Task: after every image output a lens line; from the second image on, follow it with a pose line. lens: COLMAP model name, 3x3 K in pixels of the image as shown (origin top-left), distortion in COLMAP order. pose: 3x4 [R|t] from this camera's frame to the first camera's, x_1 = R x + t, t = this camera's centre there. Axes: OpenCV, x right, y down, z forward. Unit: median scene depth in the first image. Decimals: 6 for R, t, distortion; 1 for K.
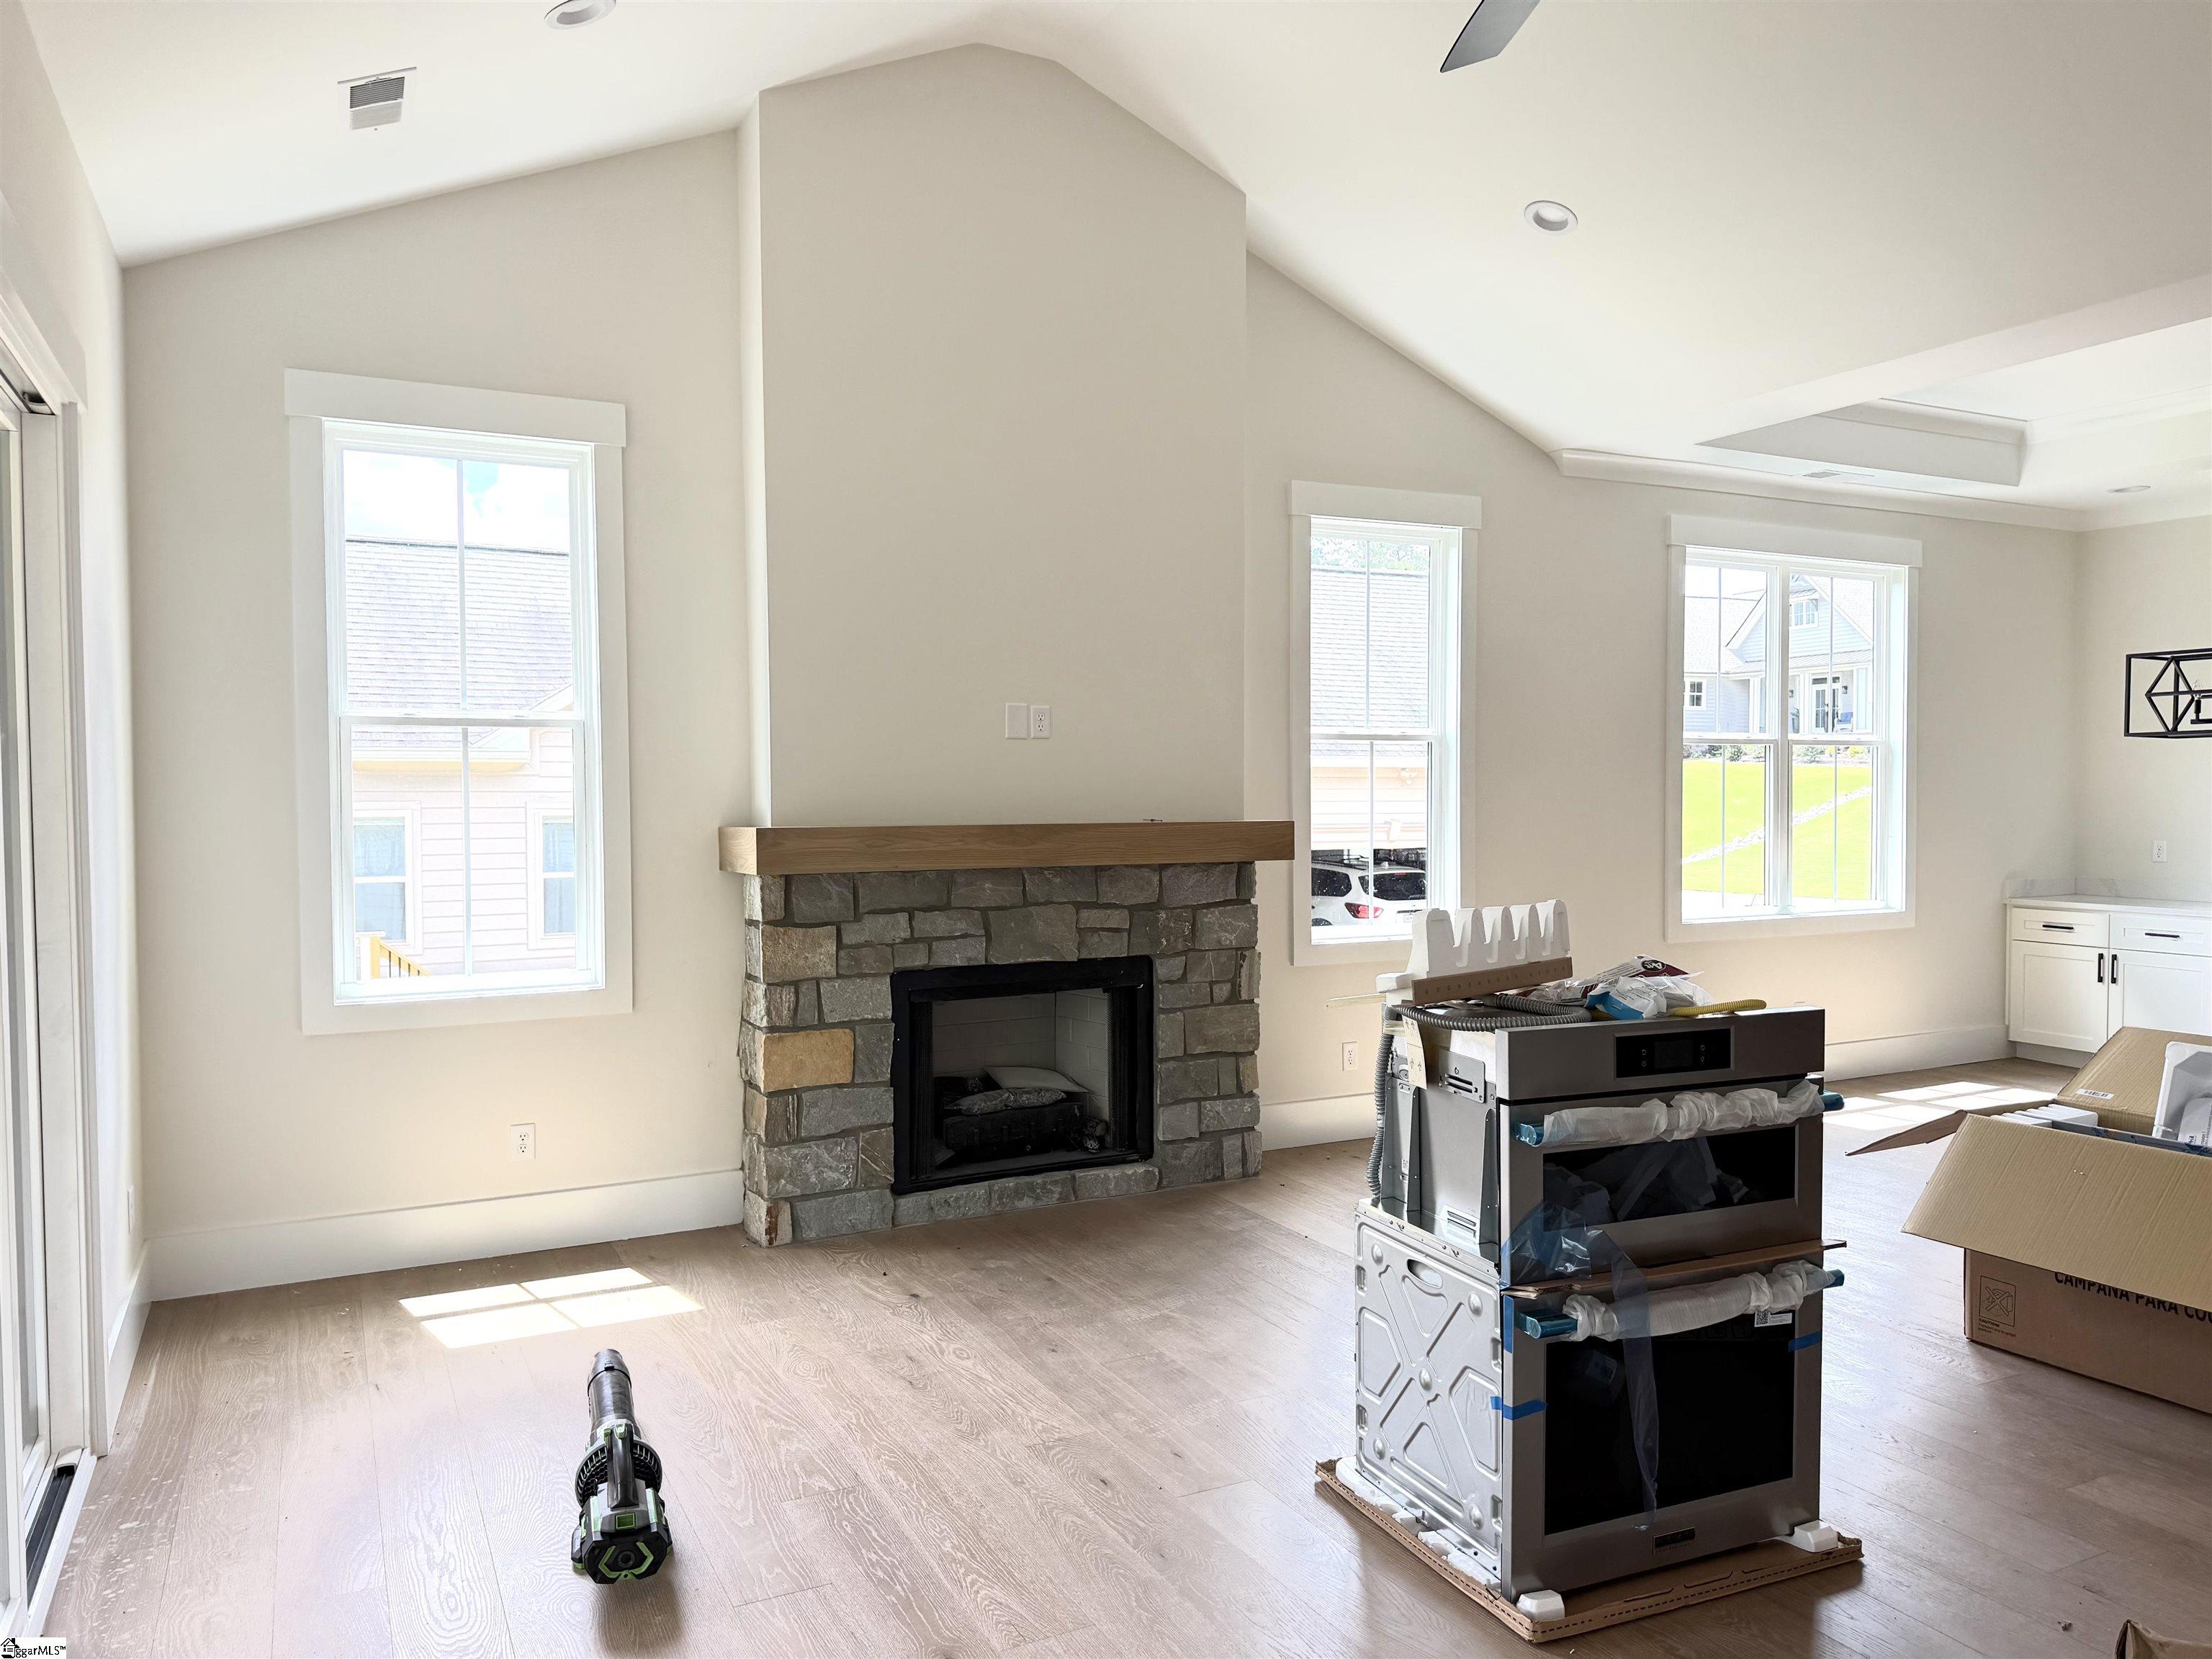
lens RADIAL K [[1549.3, 0, 1122.4], [0, 1549.3, 832.9], [0, 0, 1]] dist [0.158983, -0.317935]
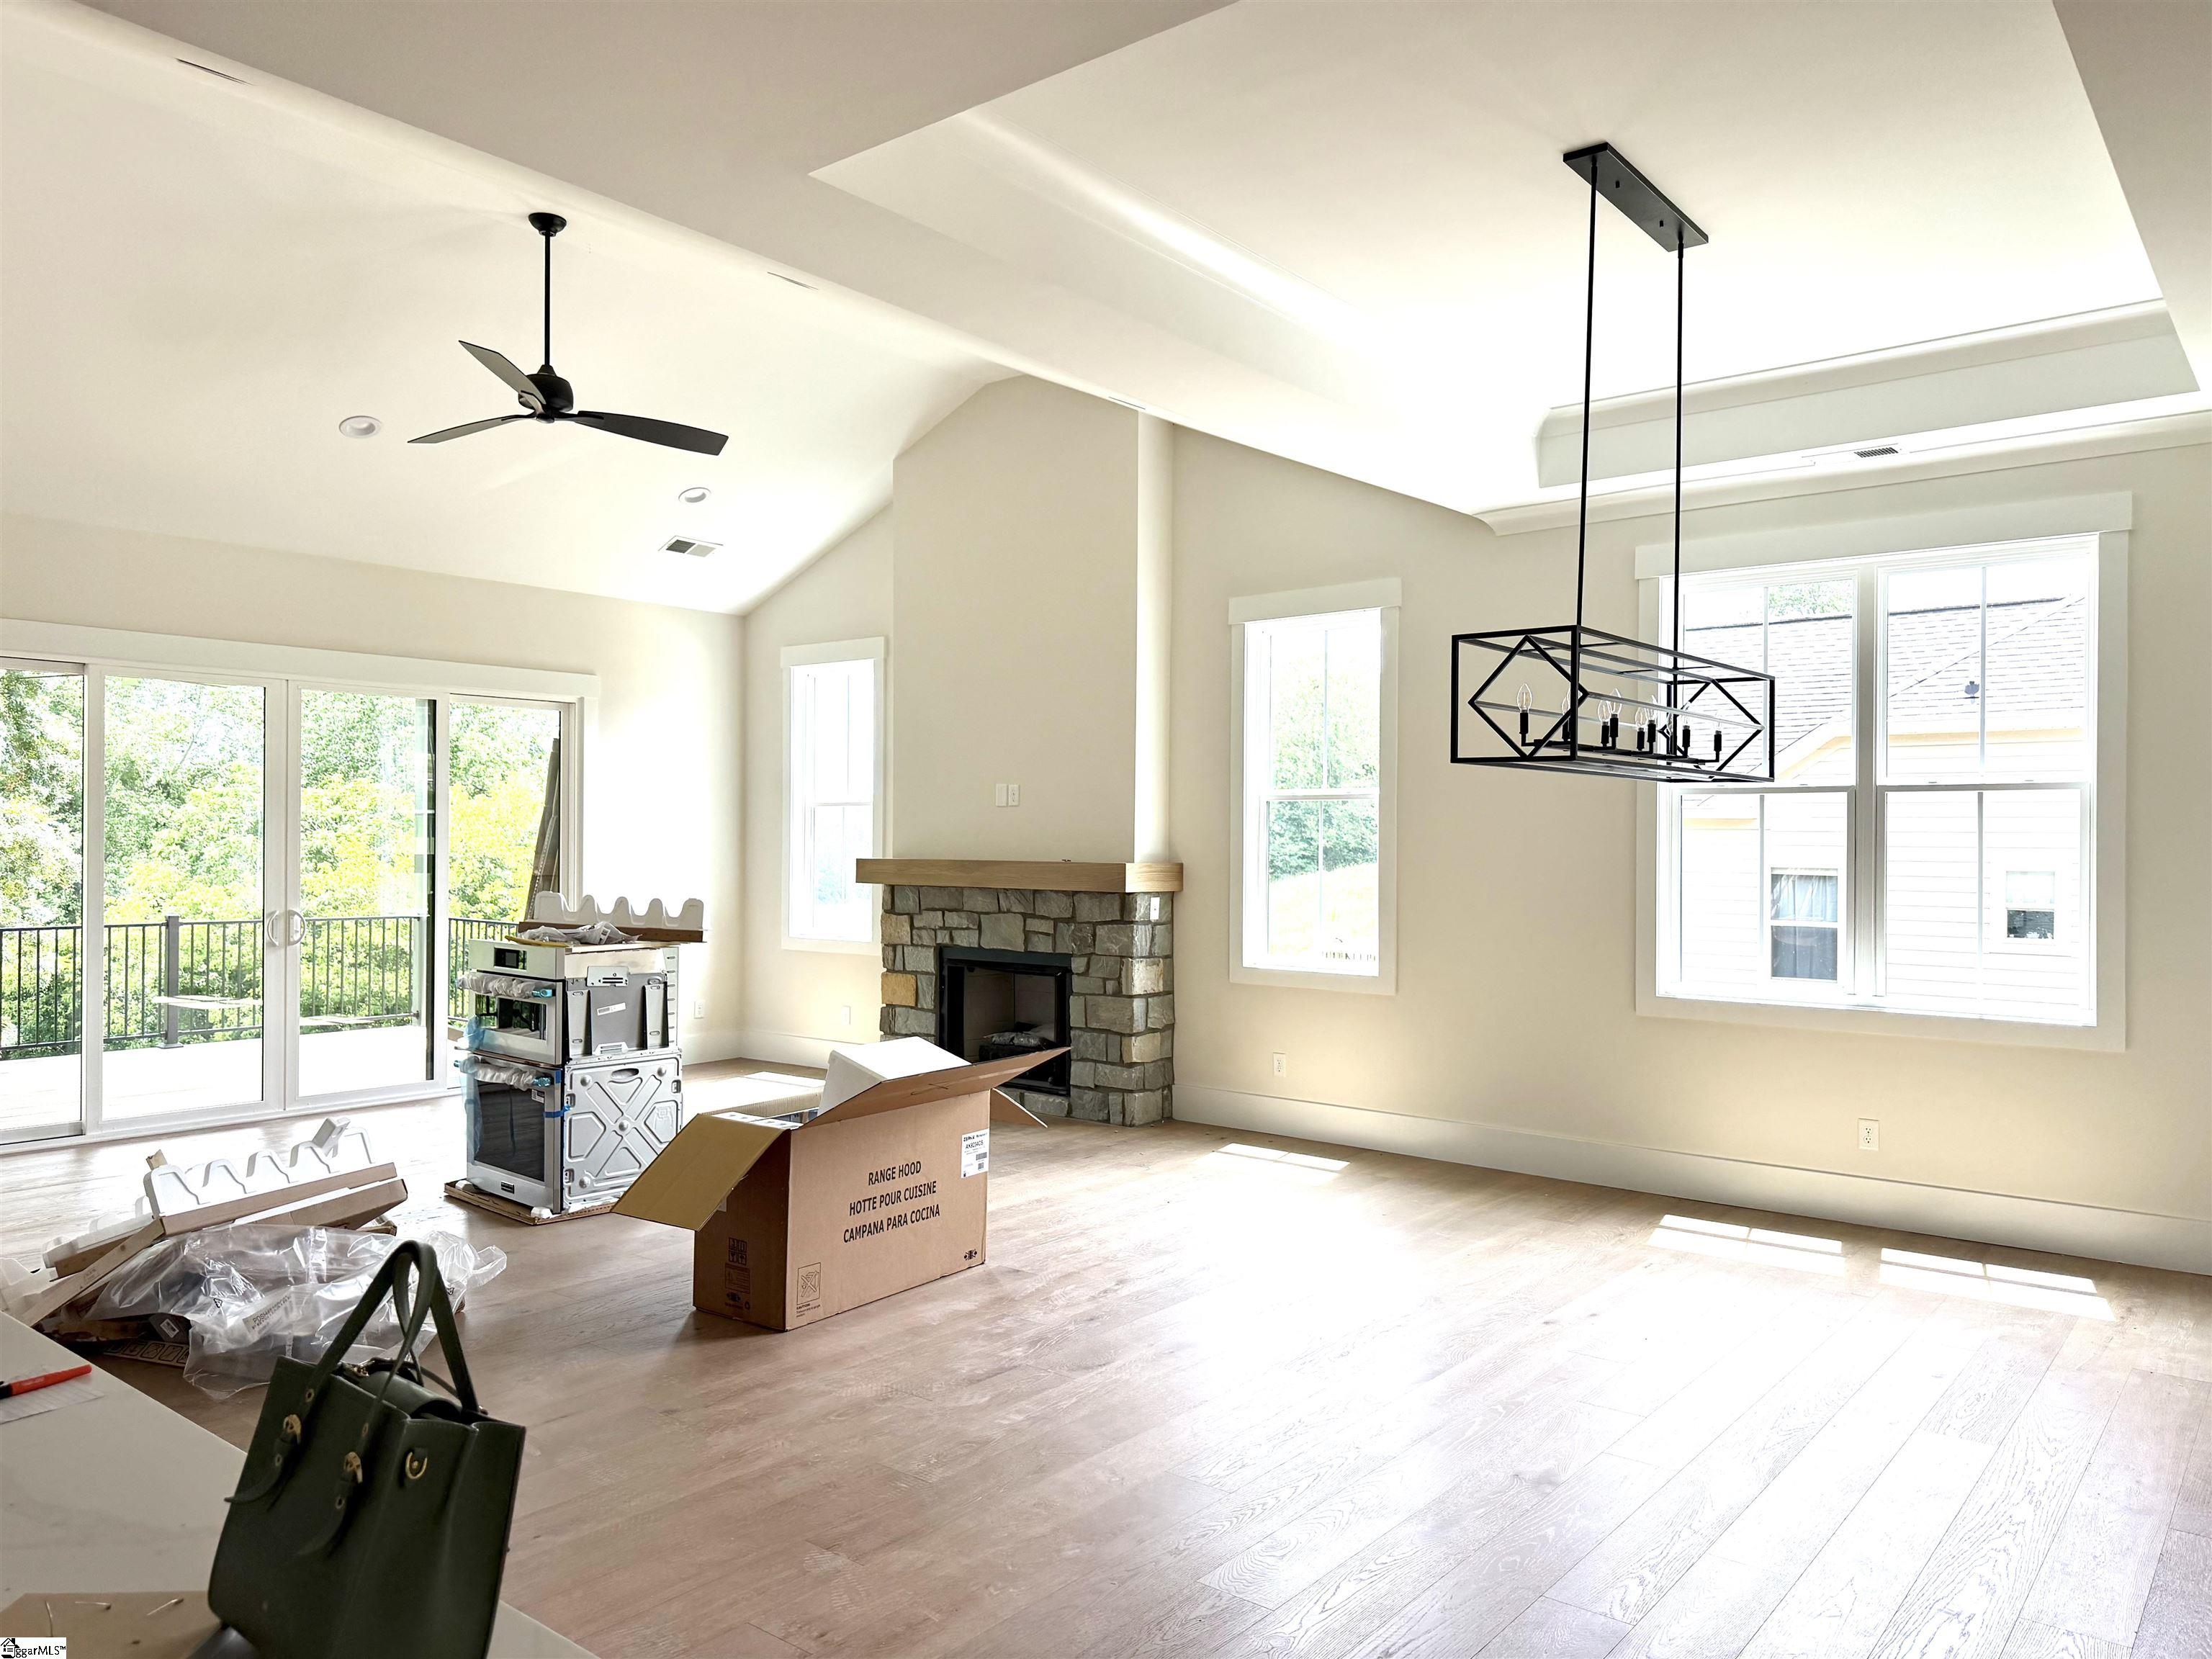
lens RADIAL K [[1549.3, 0, 1122.4], [0, 1549.3, 832.9], [0, 0, 1]] dist [0.158983, -0.317935]
pose [[0.400052, -0.001441, -0.916491, 1.383707], [-0.037503, 0.999135, -0.017941, -0.010006], [0.915725, 0.041548, 0.399652, 0.470703]]
